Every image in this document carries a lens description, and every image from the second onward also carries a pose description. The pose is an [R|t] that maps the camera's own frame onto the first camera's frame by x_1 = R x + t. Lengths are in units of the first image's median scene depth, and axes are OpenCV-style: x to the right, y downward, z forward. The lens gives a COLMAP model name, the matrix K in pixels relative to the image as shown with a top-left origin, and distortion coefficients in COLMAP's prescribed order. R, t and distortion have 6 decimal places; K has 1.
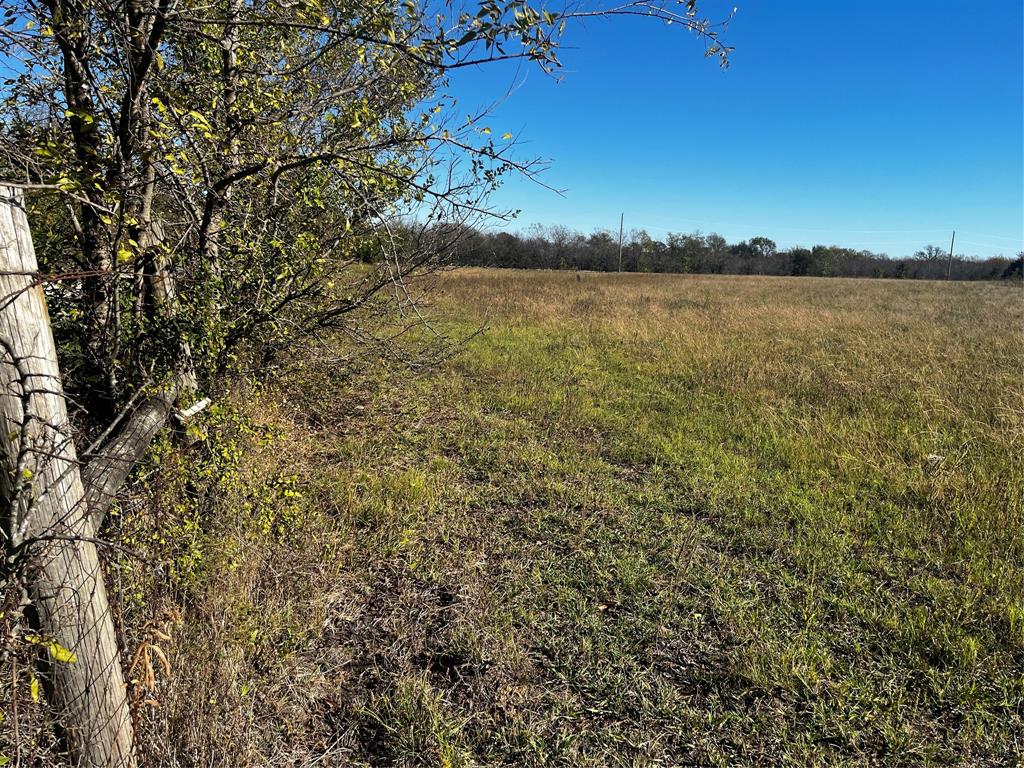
lens RADIAL K [[773.7, 0, 509.3], [0, 773.7, 383.6], [0, 0, 1]] dist [0.053352, -0.056703]
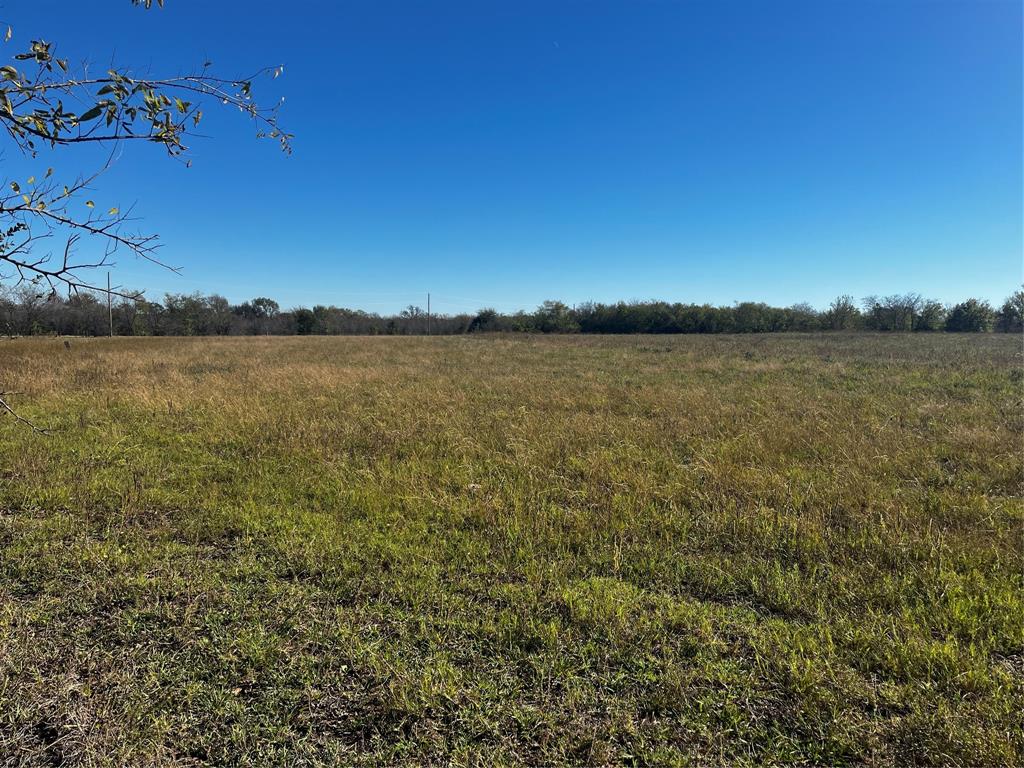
lens RADIAL K [[773.7, 0, 516.1], [0, 773.7, 383.5], [0, 0, 1]] dist [0.053352, -0.056703]
pose [[0.809942, -0.068922, 0.582446, -0.040439], [0.112579, 0.992875, -0.039063, -0.004248], [-0.575604, 0.097210, 0.811930, -0.007403]]
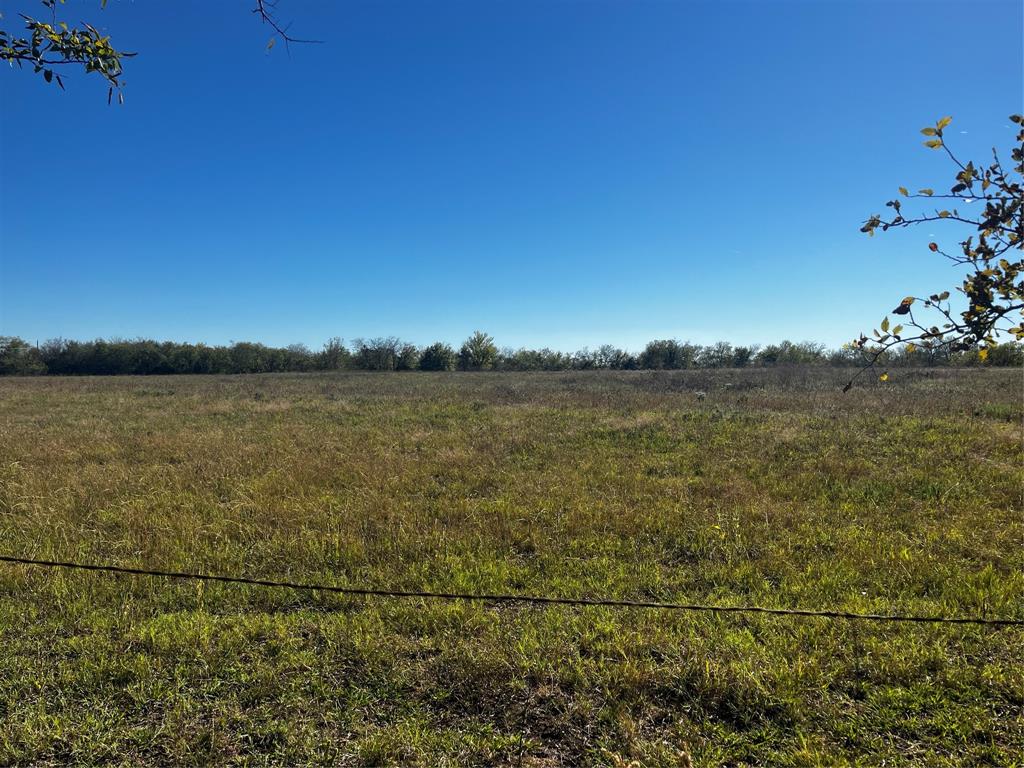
lens RADIAL K [[773.7, 0, 514.9], [0, 773.7, 384.7], [0, 0, 1]] dist [0.053352, -0.056703]
pose [[0.313808, -0.052449, 0.948037, -0.116011], [0.162133, 0.986769, 0.000925, -0.008325], [-0.935541, 0.153417, 0.318159, -0.027311]]
